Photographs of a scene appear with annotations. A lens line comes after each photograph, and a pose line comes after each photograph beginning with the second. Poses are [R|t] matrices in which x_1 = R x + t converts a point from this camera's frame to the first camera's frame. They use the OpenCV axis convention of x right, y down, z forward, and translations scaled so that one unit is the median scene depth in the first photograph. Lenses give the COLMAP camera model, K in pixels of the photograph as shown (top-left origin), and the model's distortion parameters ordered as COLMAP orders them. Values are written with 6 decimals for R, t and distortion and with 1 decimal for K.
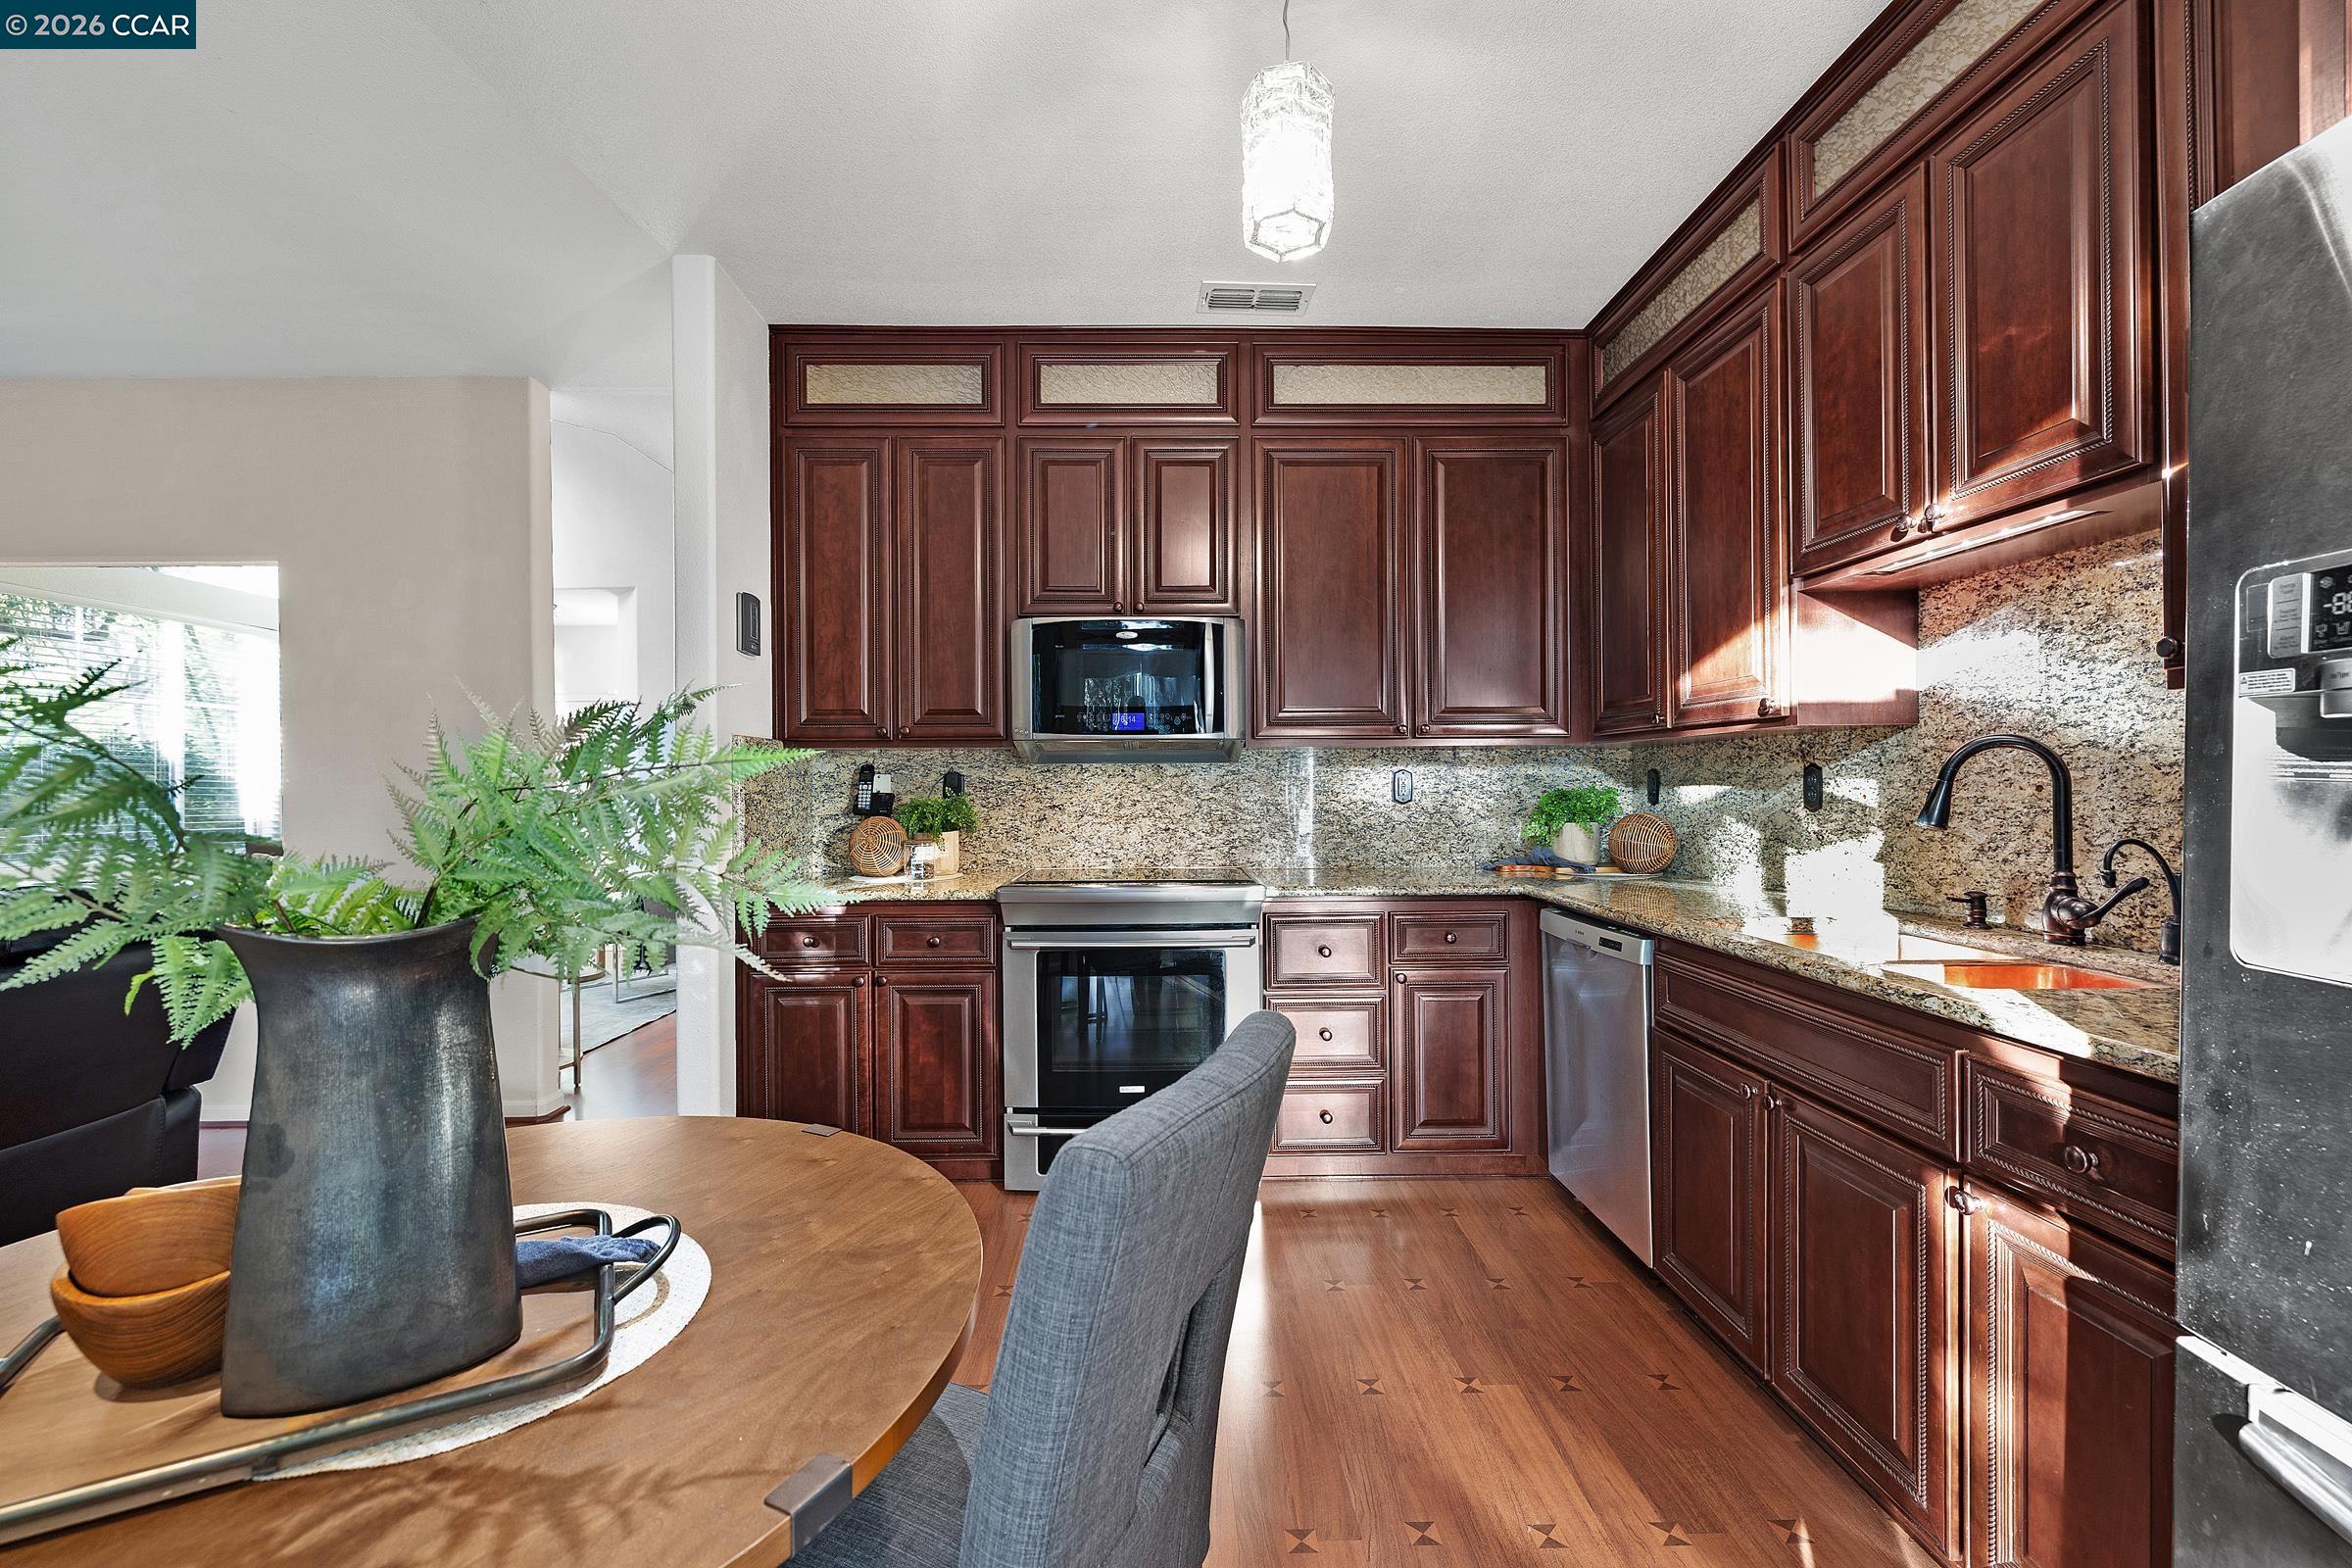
lens RADIAL K [[984.0, 0, 1171.3], [0, 984.0, 784.3], [0, 0, 1]] dist [-0.001239, 0.000369]
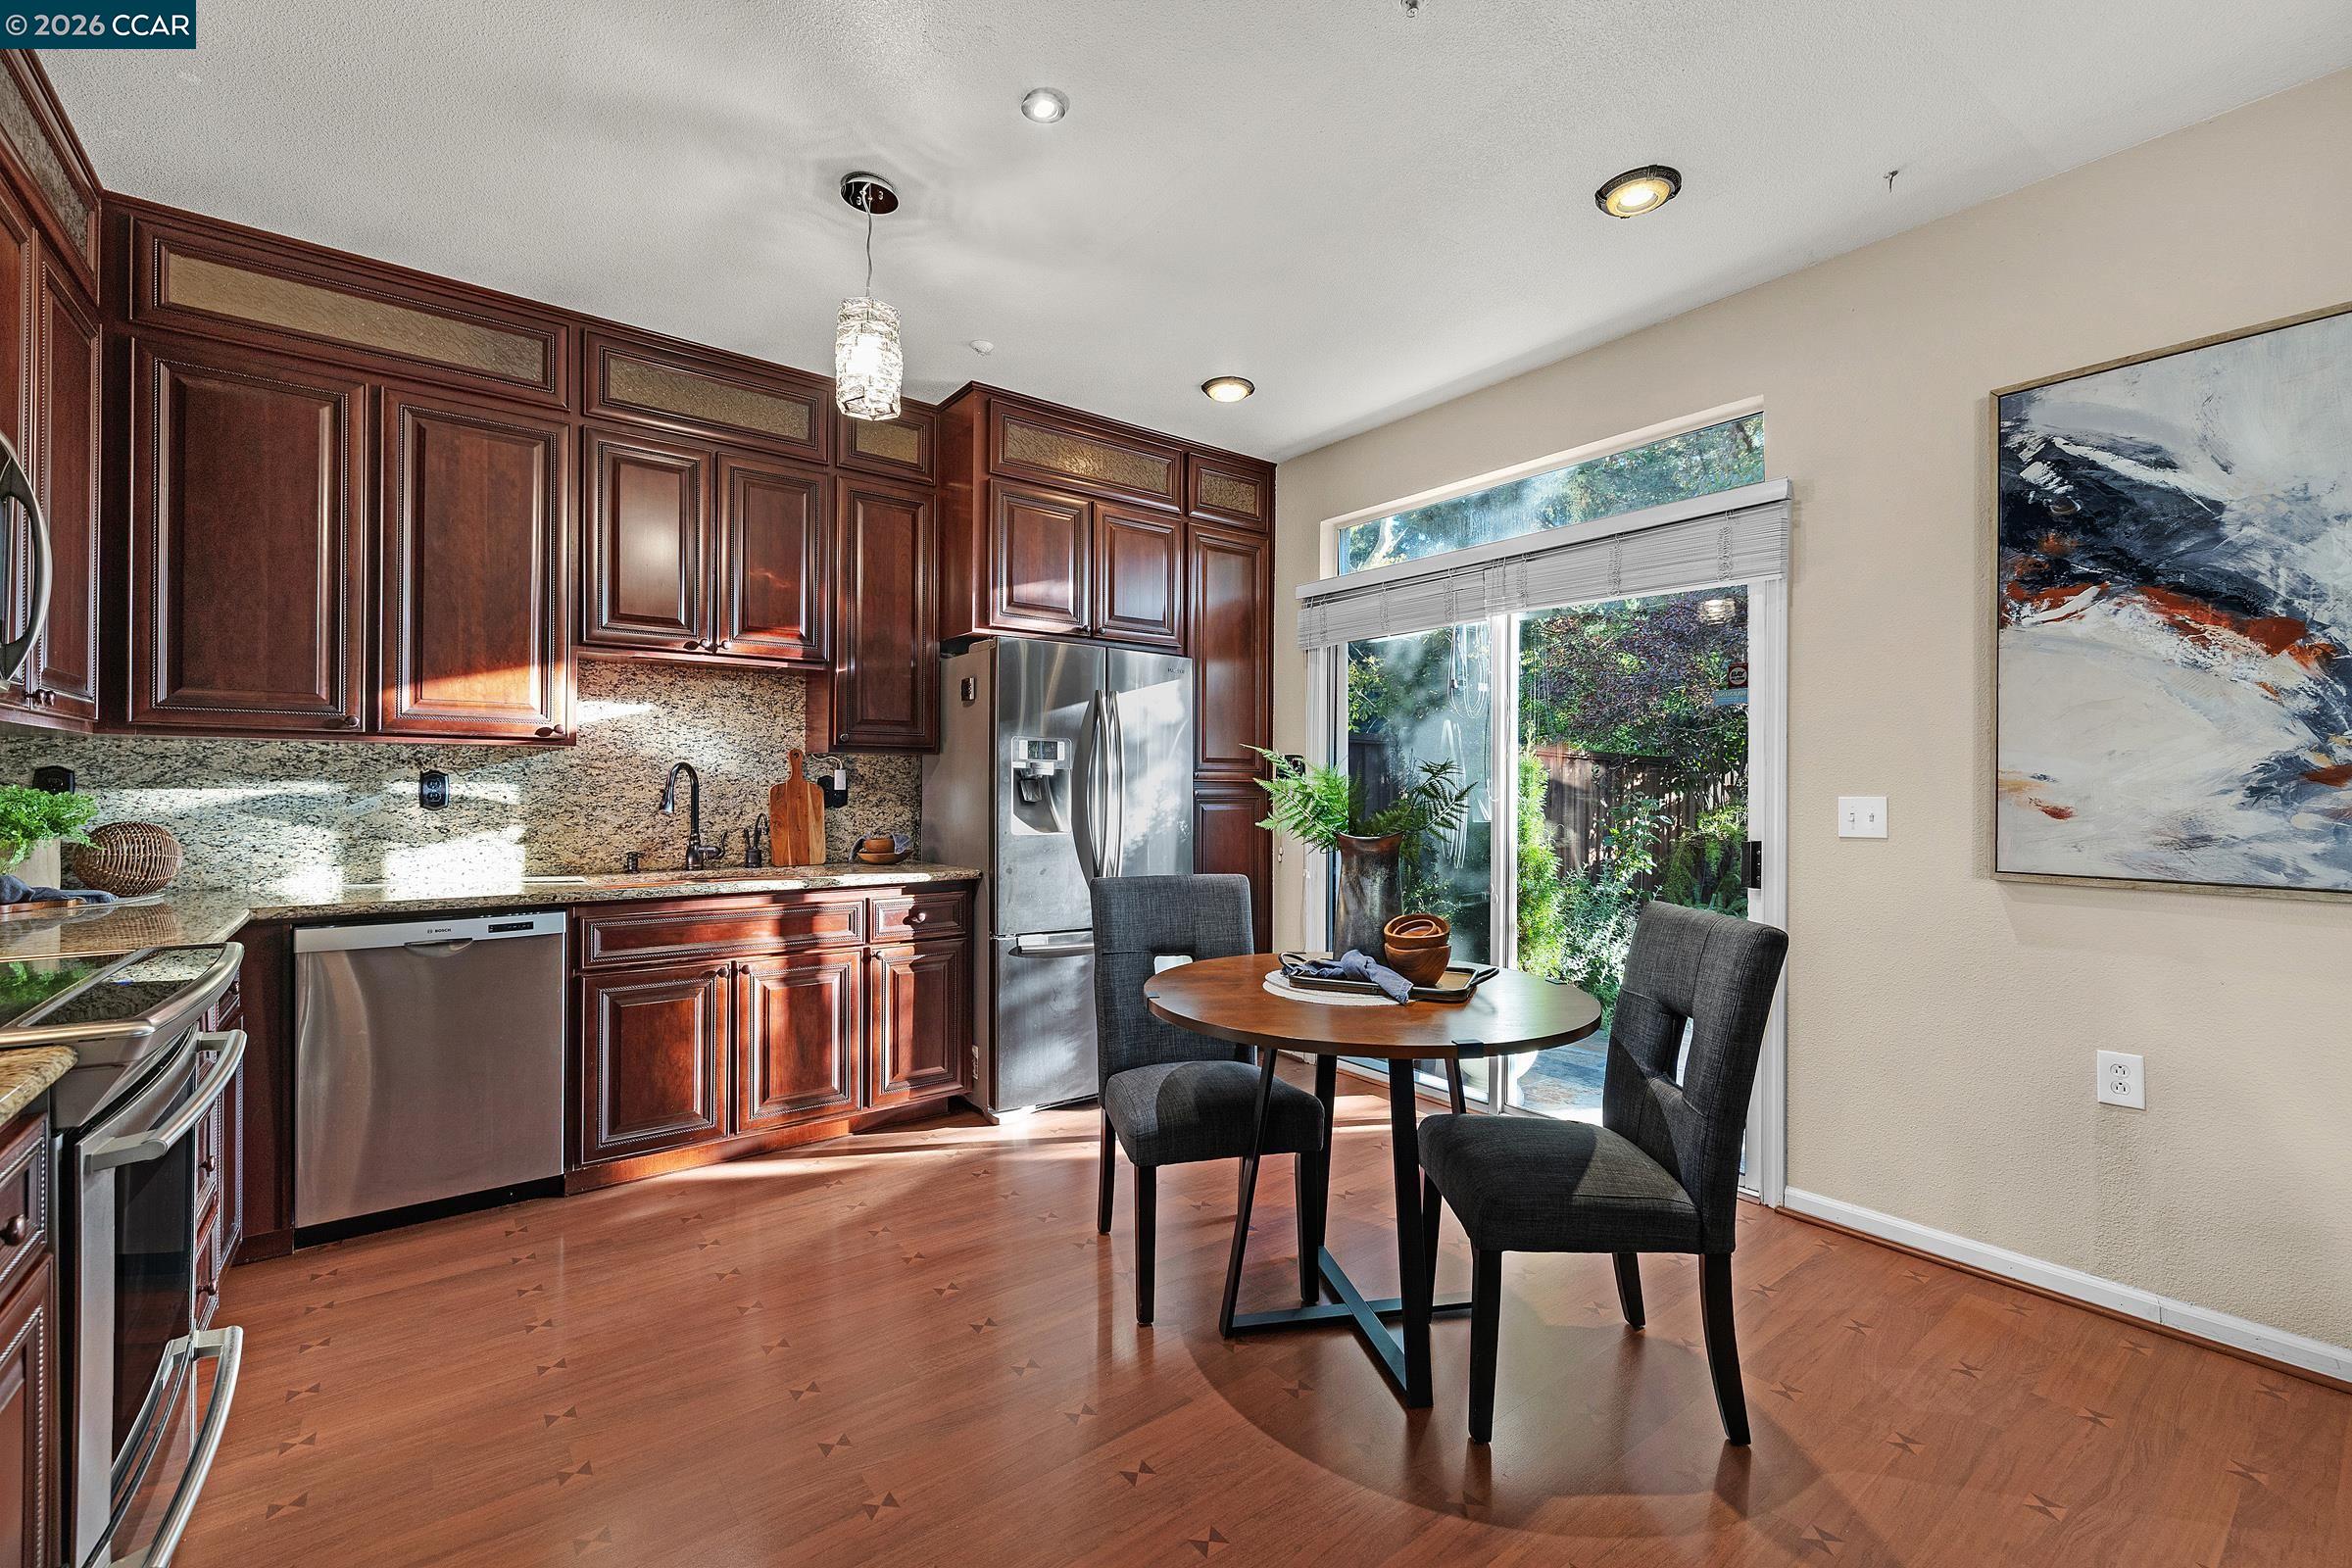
lens RADIAL K [[984.0, 0, 1177.0], [0, 984.0, 789.0], [0, 0, 1]] dist [-0.001239, 0.000369]
pose [[-0.603488, 0.006768, 0.797343, -0.944595], [-0.000136, 0.999963, -0.008591, 0.012787], [-0.797372, -0.005293, -0.603465, 1.092357]]
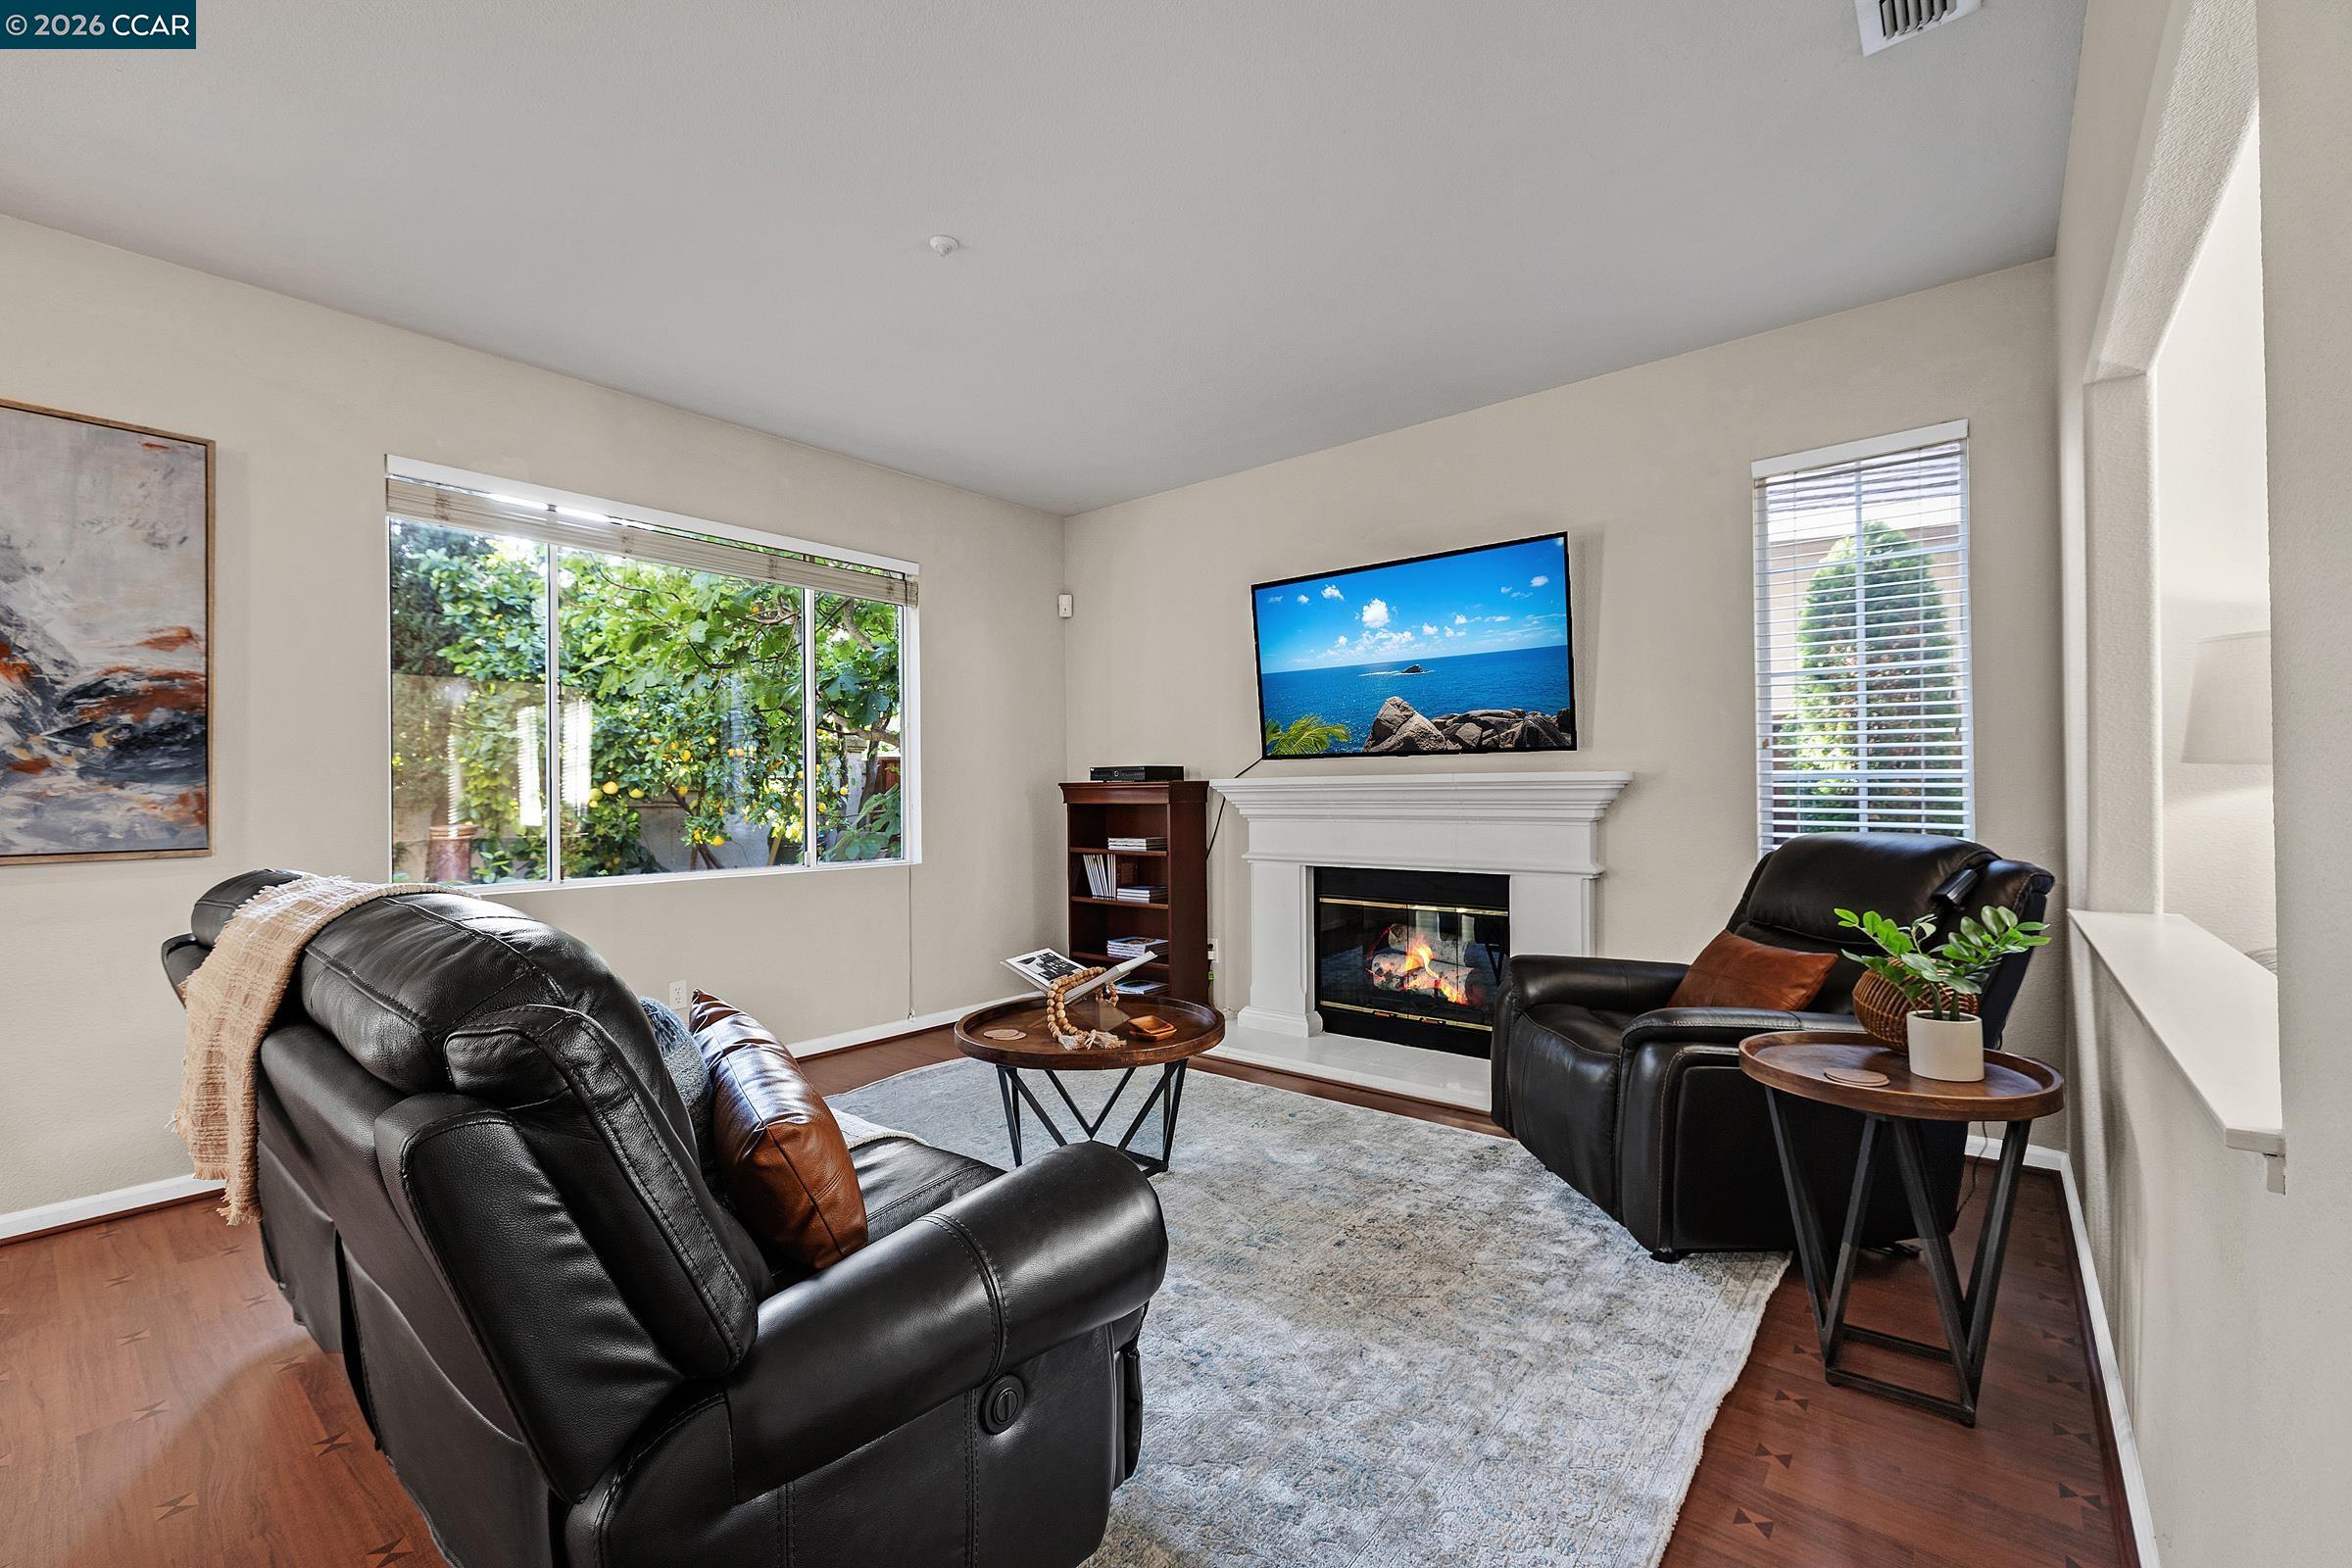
lens RADIAL K [[984.0, 0, 1164.8], [0, 984.0, 784.7], [0, 0, 1]] dist [-0.001239, 0.000369]
pose [[-0.656965, 0.011030, -0.753841, -0.873508], [0.013903, 0.999900, 0.002514, 0.029363], [0.753793, -0.008829, -0.657052, 1.468157]]
